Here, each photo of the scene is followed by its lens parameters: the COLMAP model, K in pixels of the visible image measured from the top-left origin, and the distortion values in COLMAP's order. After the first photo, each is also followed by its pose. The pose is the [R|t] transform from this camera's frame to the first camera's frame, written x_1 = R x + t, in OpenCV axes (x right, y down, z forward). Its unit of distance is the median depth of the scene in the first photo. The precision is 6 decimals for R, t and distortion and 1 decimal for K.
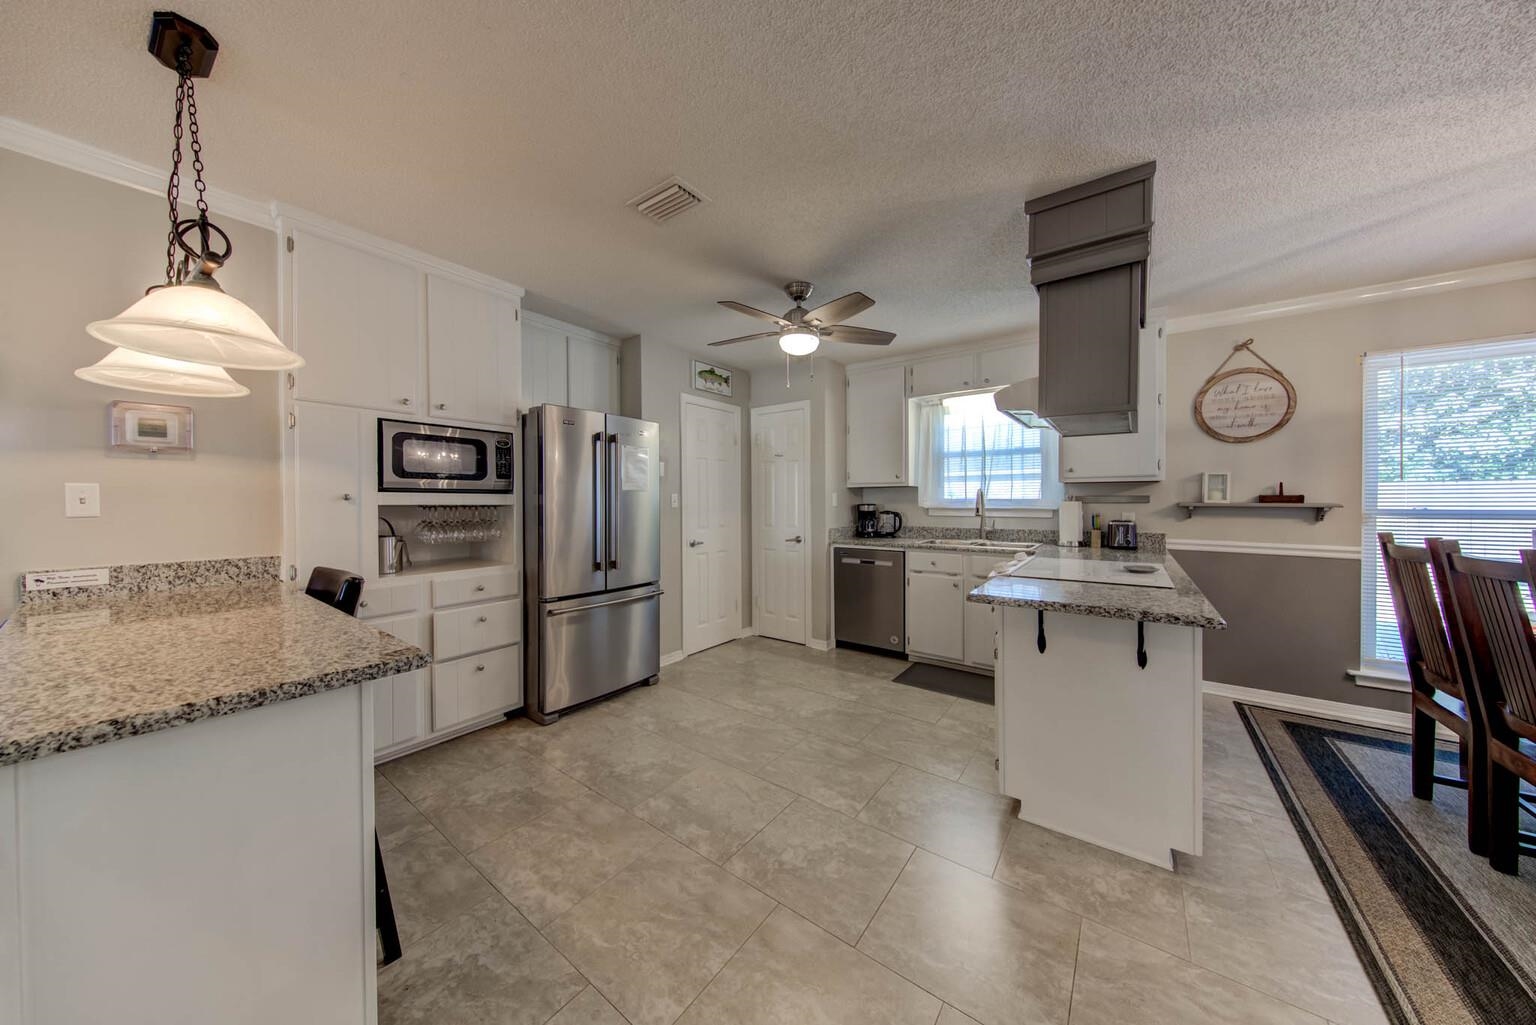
lens RADIAL K [[493.0, 0, 770.5], [0, 493.0, 500.5], [0, 0, 1]] dist [-0.001449, -0.000287]
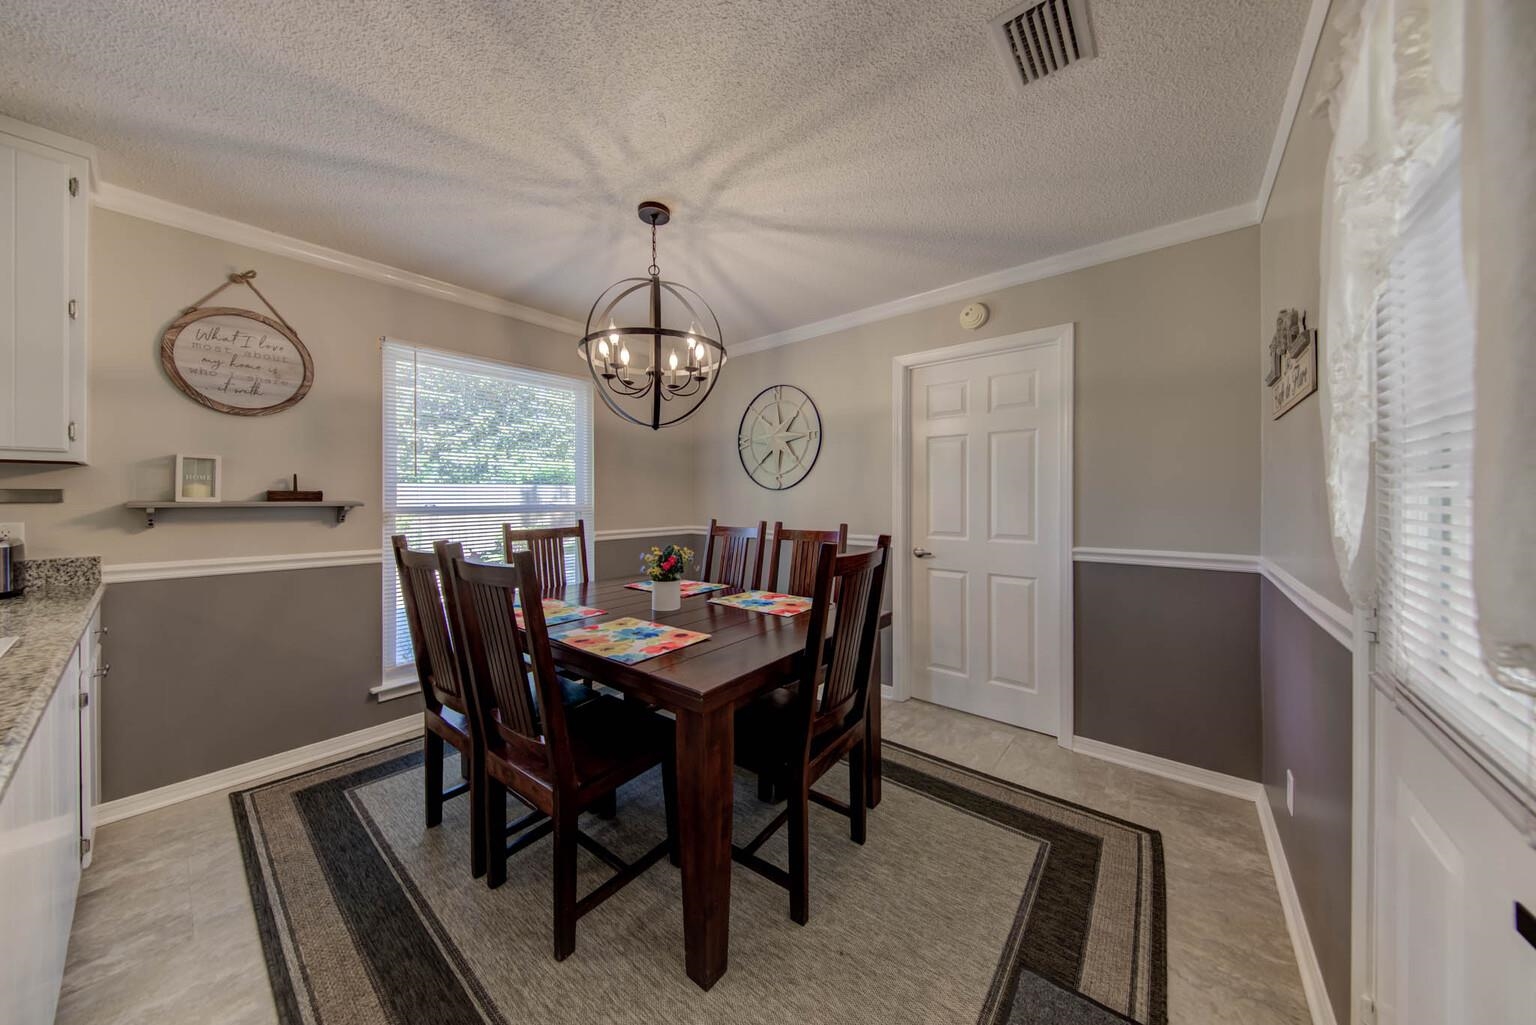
lens RADIAL K [[493.0, 0, 770.5], [0, 493.0, 500.5], [0, 0, 1]] dist [-0.001449, -0.000287]
pose [[0.043464, -0.004360, 0.999046, 0.322417], [0.004037, 0.999983, 0.004188, 0.003891], [-0.999047, 0.003852, 0.043480, 0.241640]]
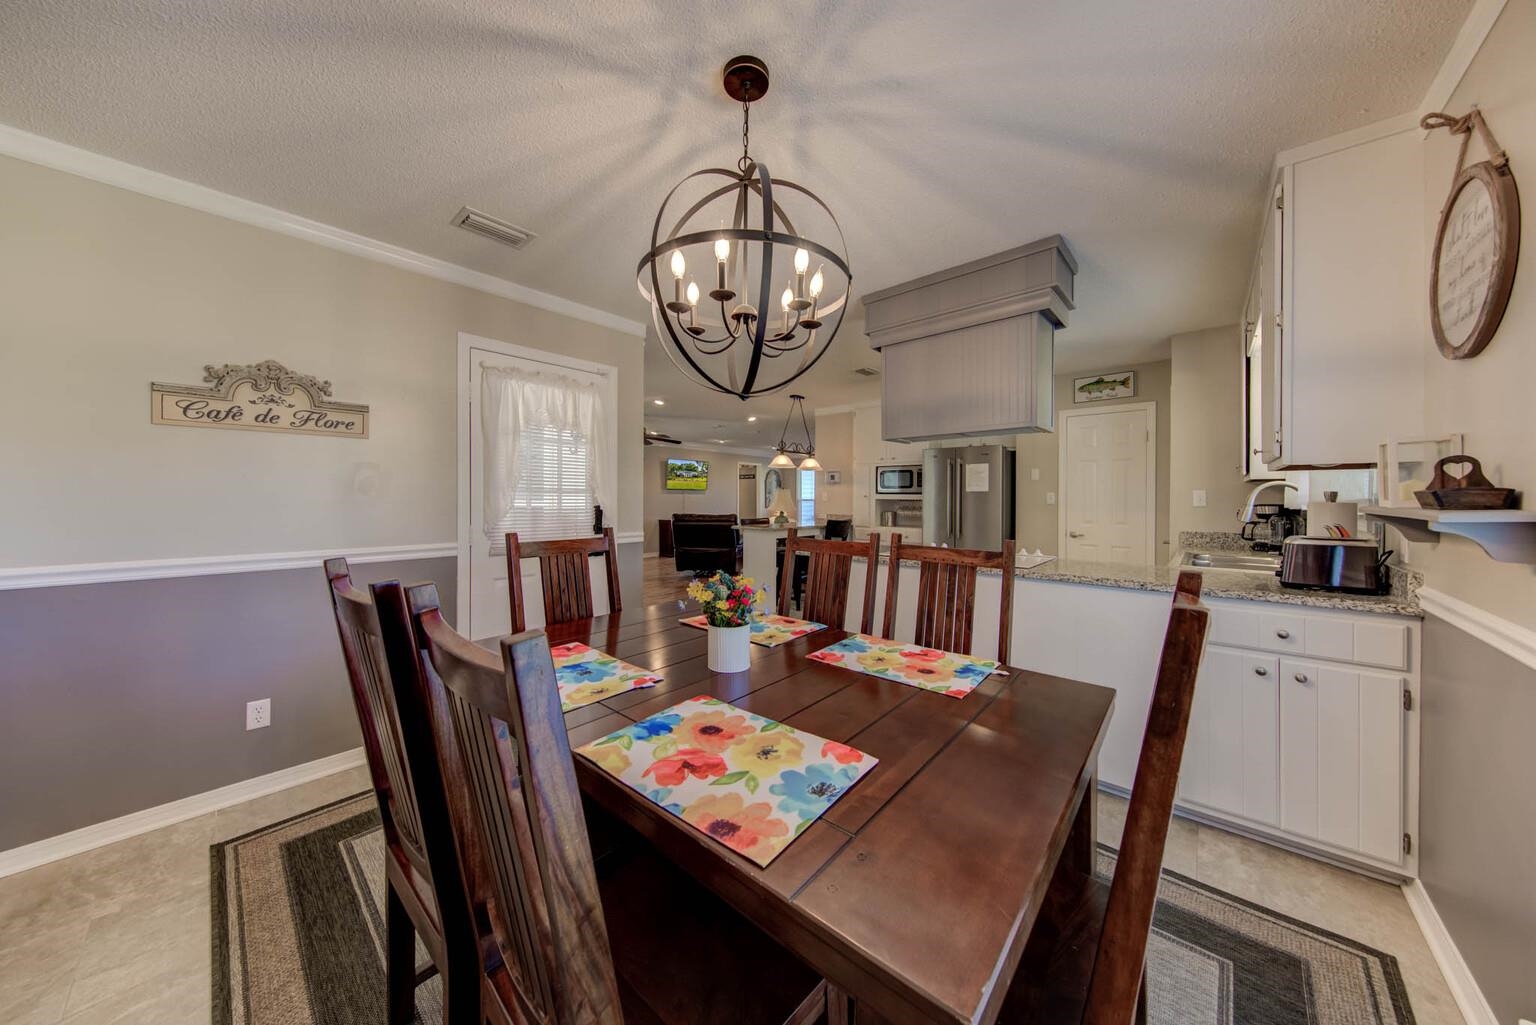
lens RADIAL K [[493.0, 0, 770.5], [0, 493.0, 500.5], [0, 0, 1]] dist [-0.001449, -0.000287]
pose [[-0.079859, 0.003928, -0.996798, 1.523845], [-0.005497, 0.999975, 0.004381, 0.006716], [0.996791, 0.005830, -0.079835, 0.519486]]
